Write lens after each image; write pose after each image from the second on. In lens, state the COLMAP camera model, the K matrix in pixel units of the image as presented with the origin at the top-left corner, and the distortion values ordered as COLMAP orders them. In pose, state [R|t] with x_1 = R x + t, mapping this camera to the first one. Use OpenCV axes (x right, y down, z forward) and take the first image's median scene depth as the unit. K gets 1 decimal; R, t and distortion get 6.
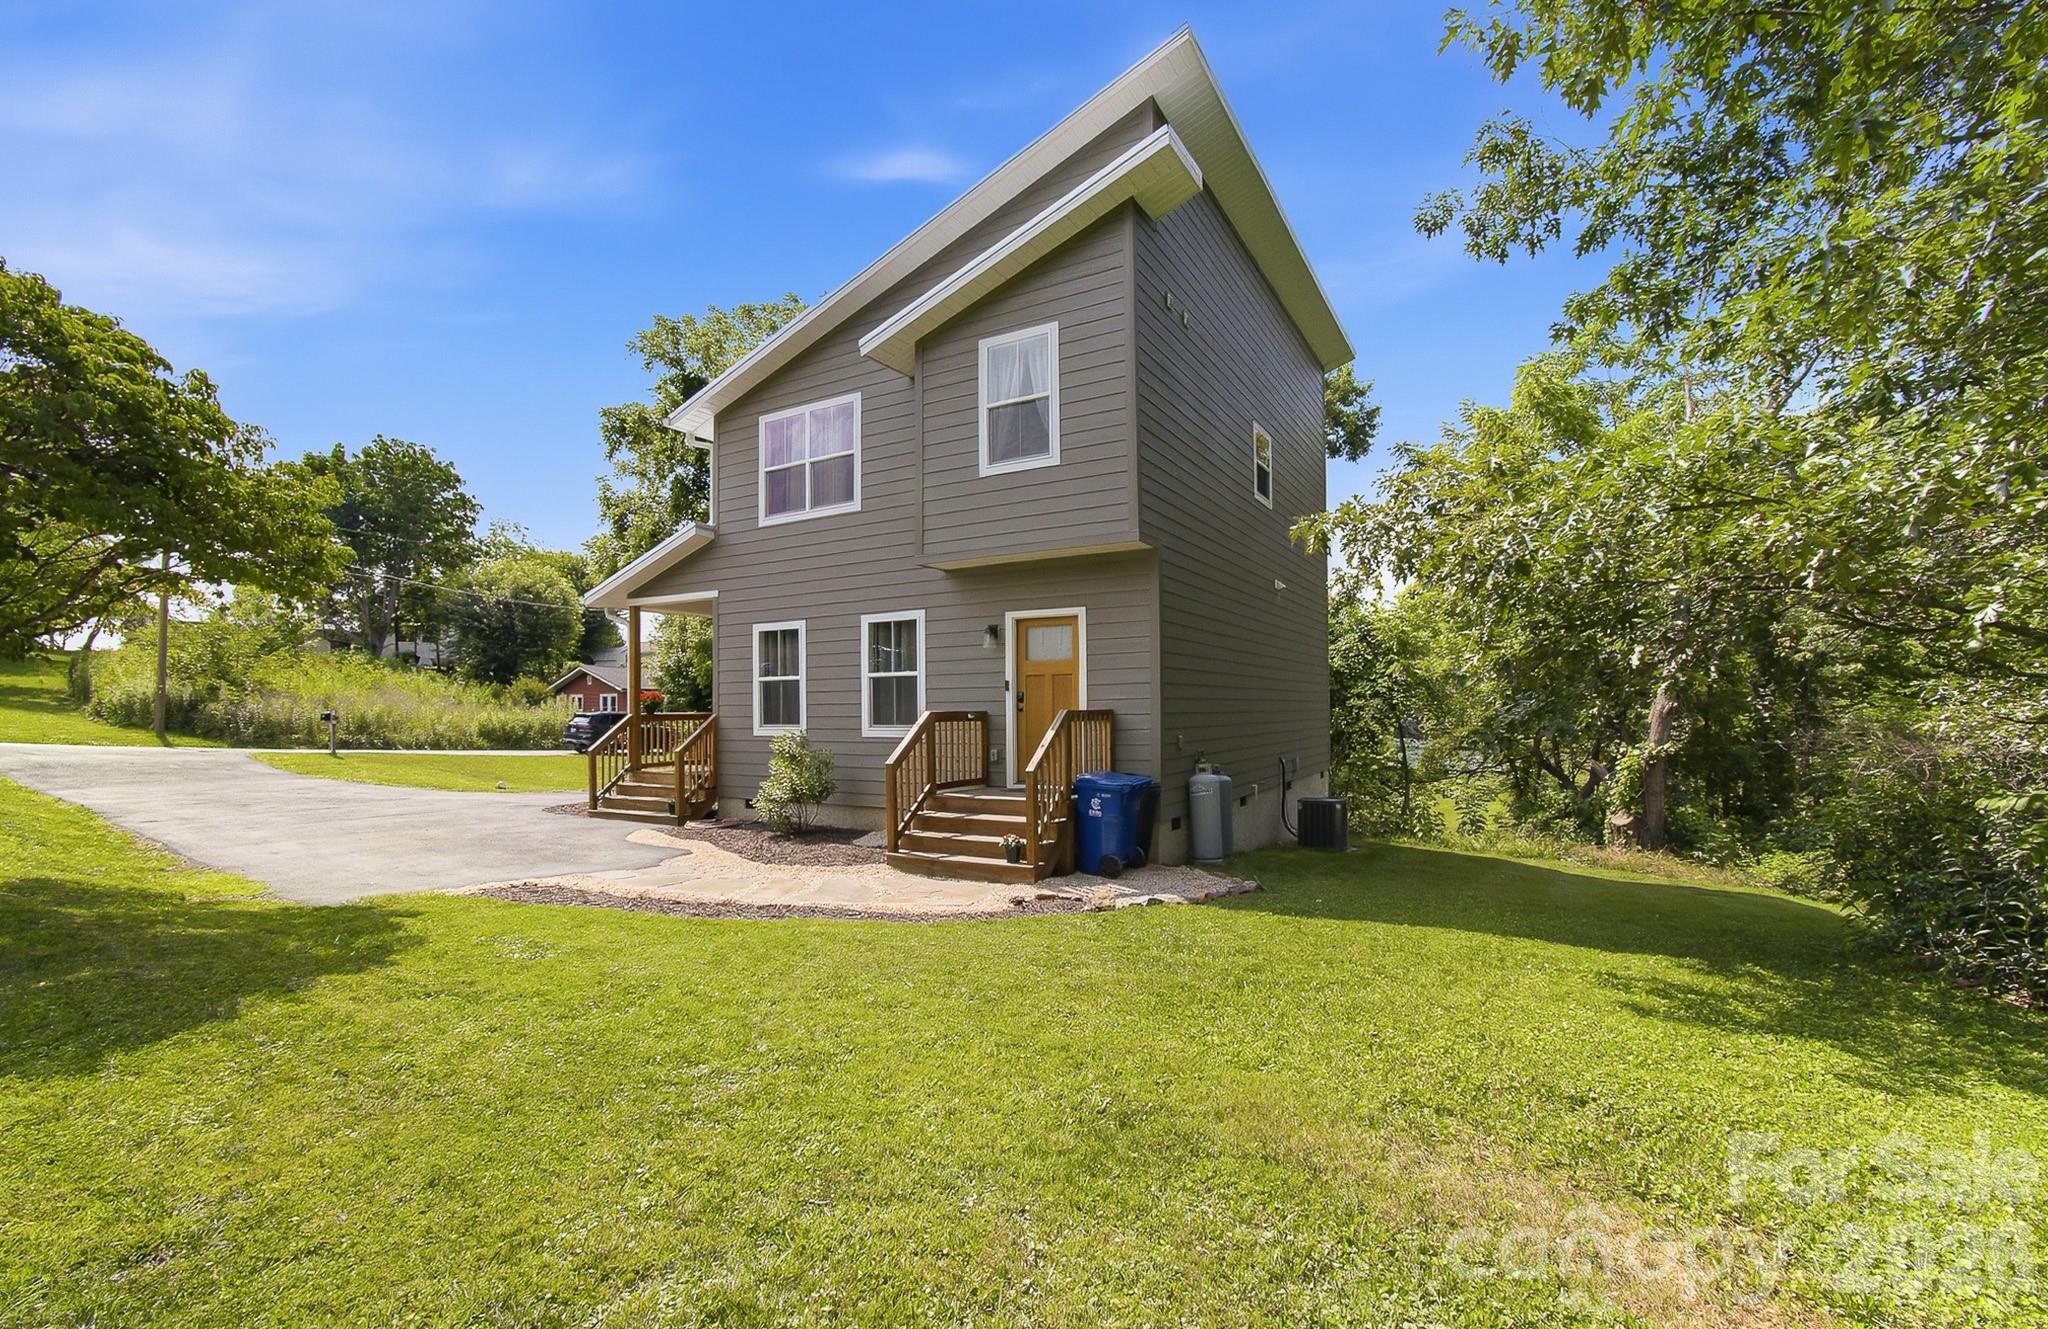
lens RADIAL K [[910.5, 0, 997.7], [0, 910.5, 702.7], [0, 0, 1]] dist [-0.062382, 0.000039]
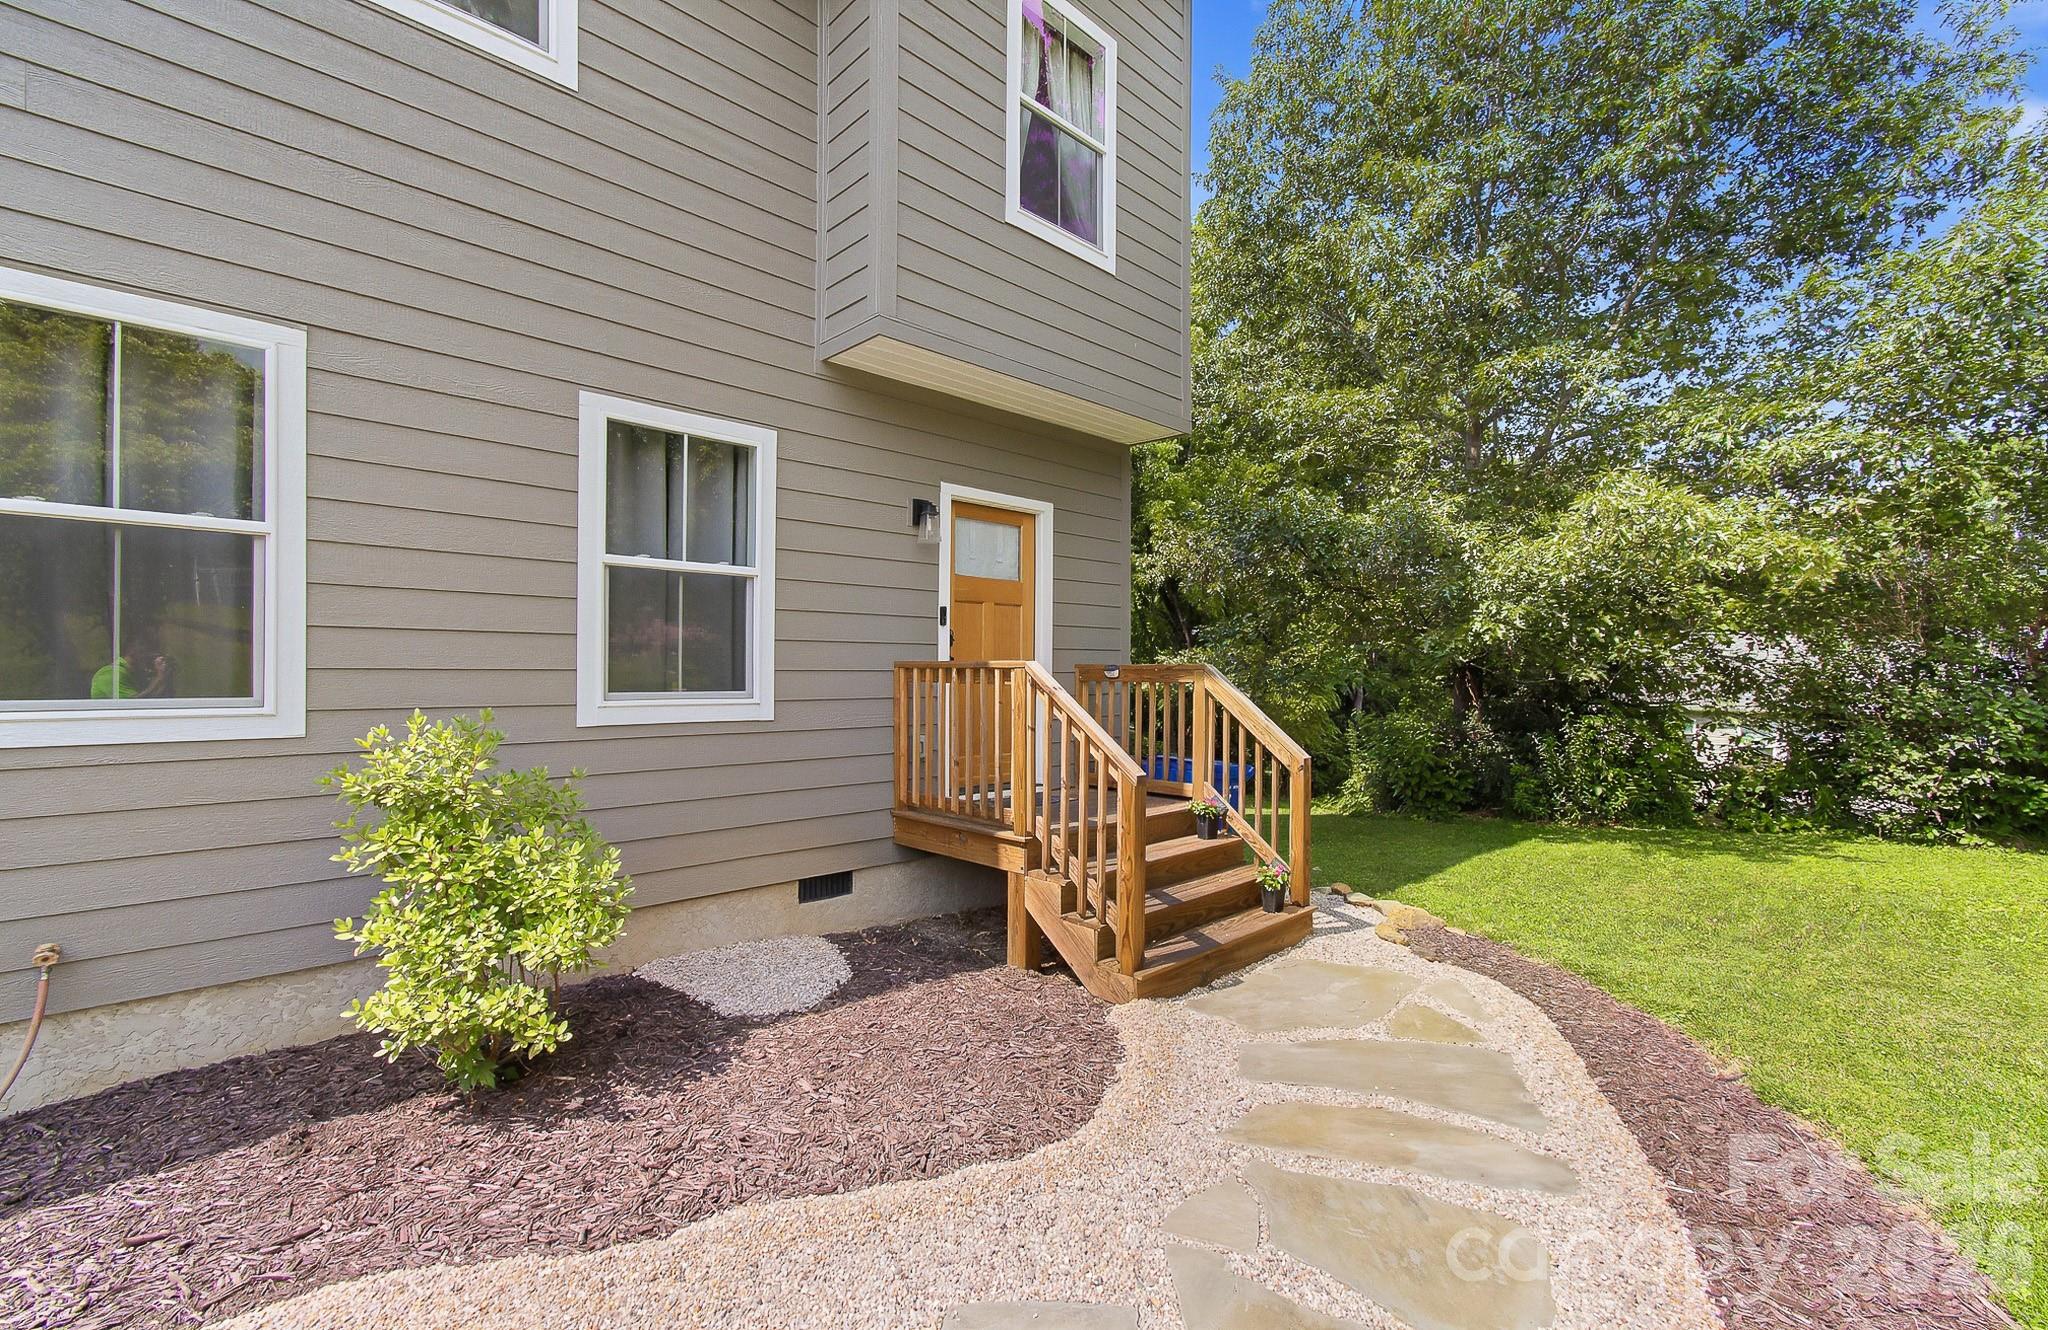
lens RADIAL K [[883.2, 0, 1018.7], [0, 883.2, 672.4], [0, 0, 1]] dist [0.001203, 0.000138]
pose [[0.247288, 0.002017, 0.968940, -0.444846], [-0.023394, 0.999719, 0.003889, 0.010367], [-0.968660, -0.023629, 0.247266, 0.741905]]
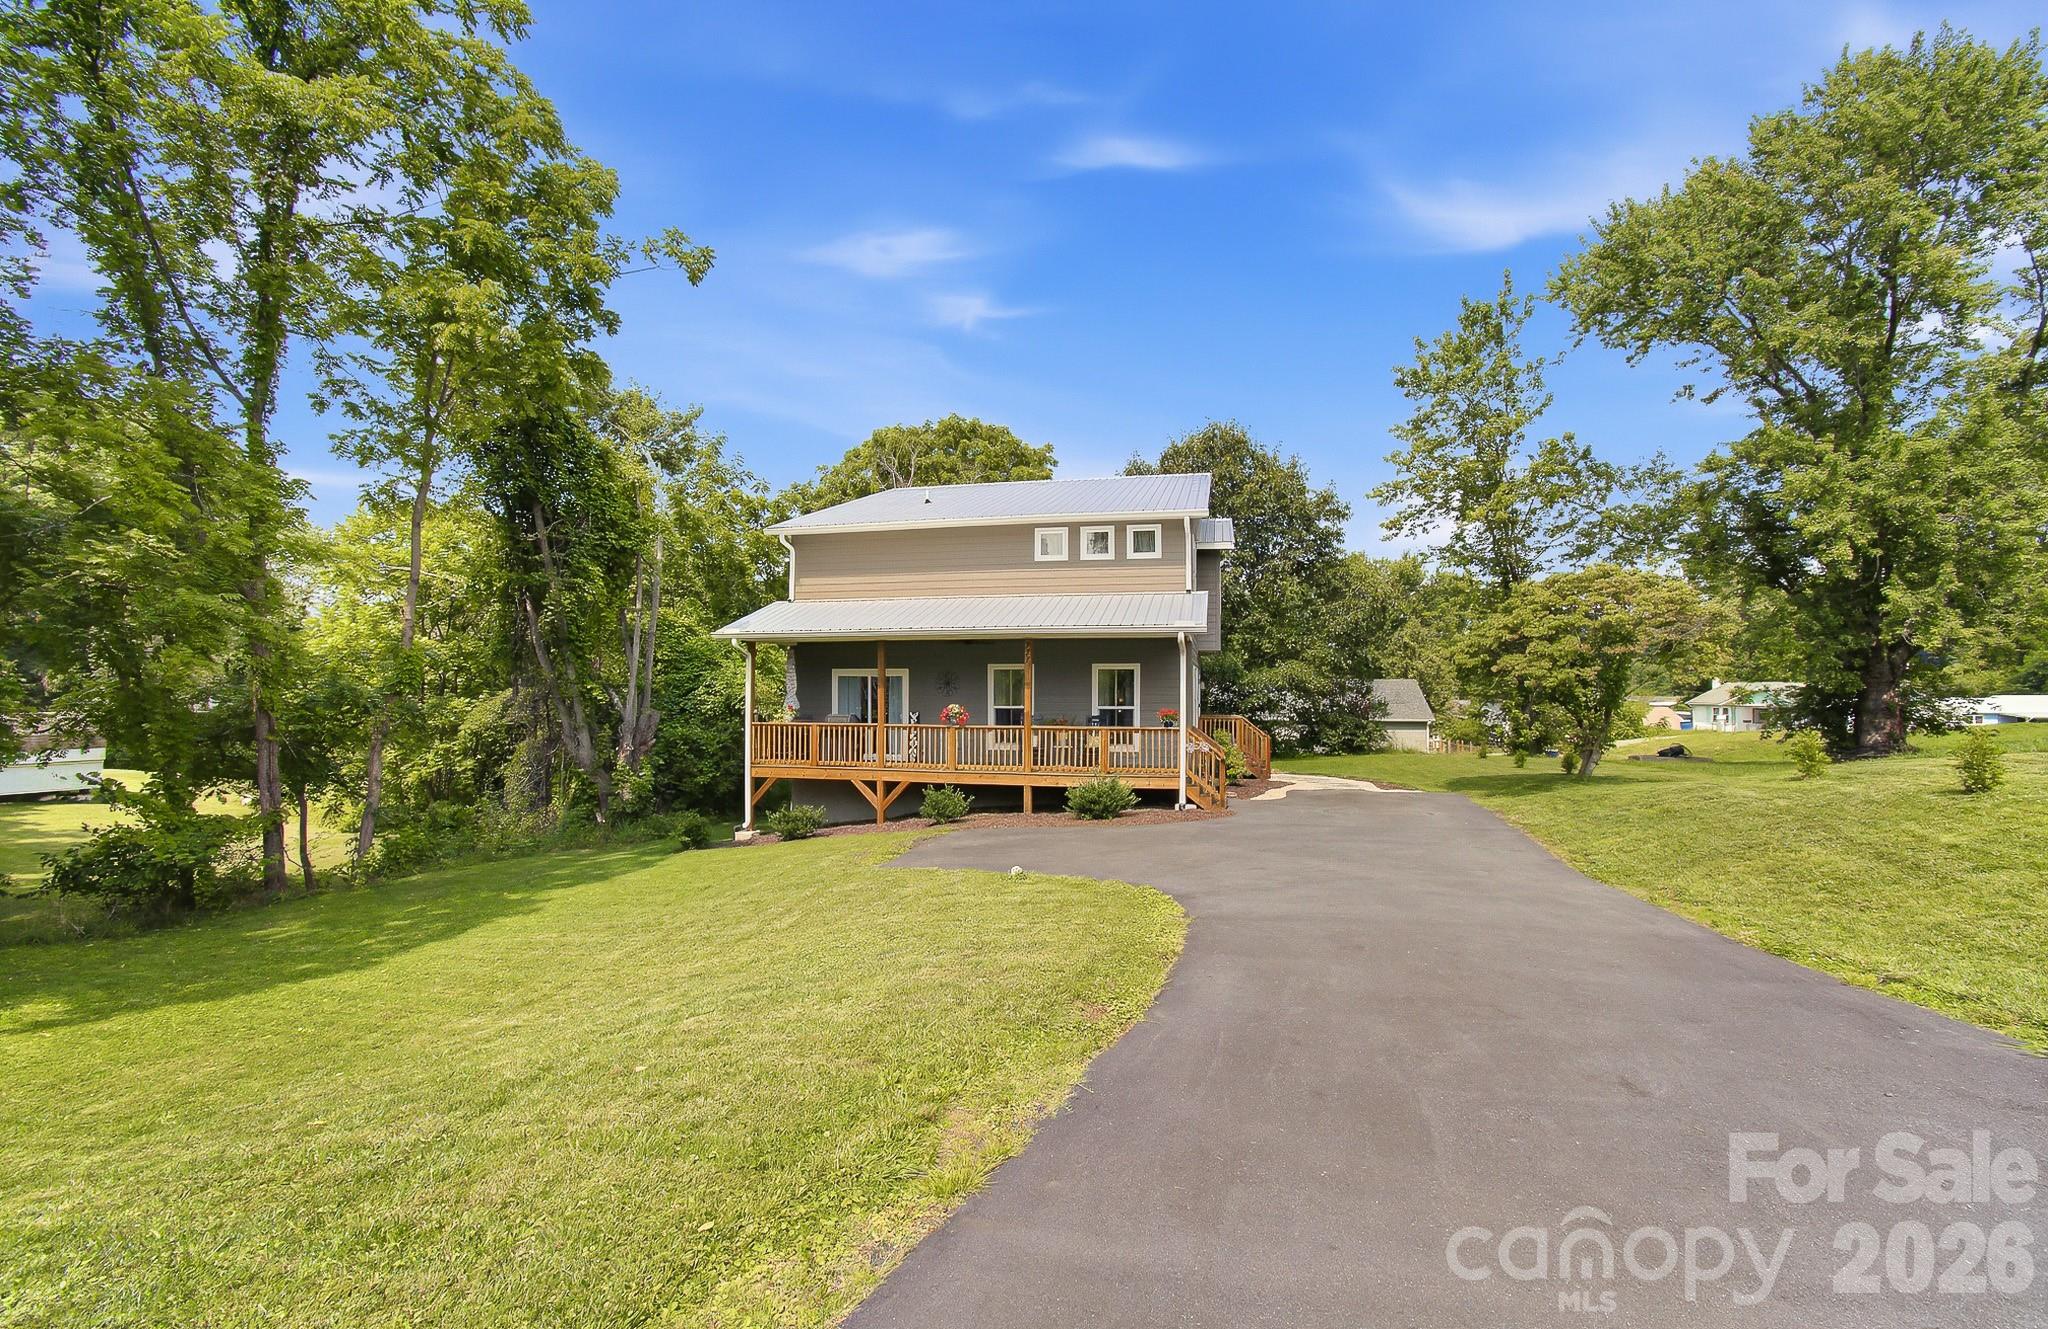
lens RADIAL K [[882.5, 0, 1021.9], [0, 882.5, 670.5], [0, 0, 1]] dist [-0.066887, 0.080833]
pose [[-0.309463, 0.024065, 0.950607, -1.731450], [-0.011801, 0.999506, -0.029144, -0.031498], [-0.950838, -0.020238, -0.309026, 1.875538]]
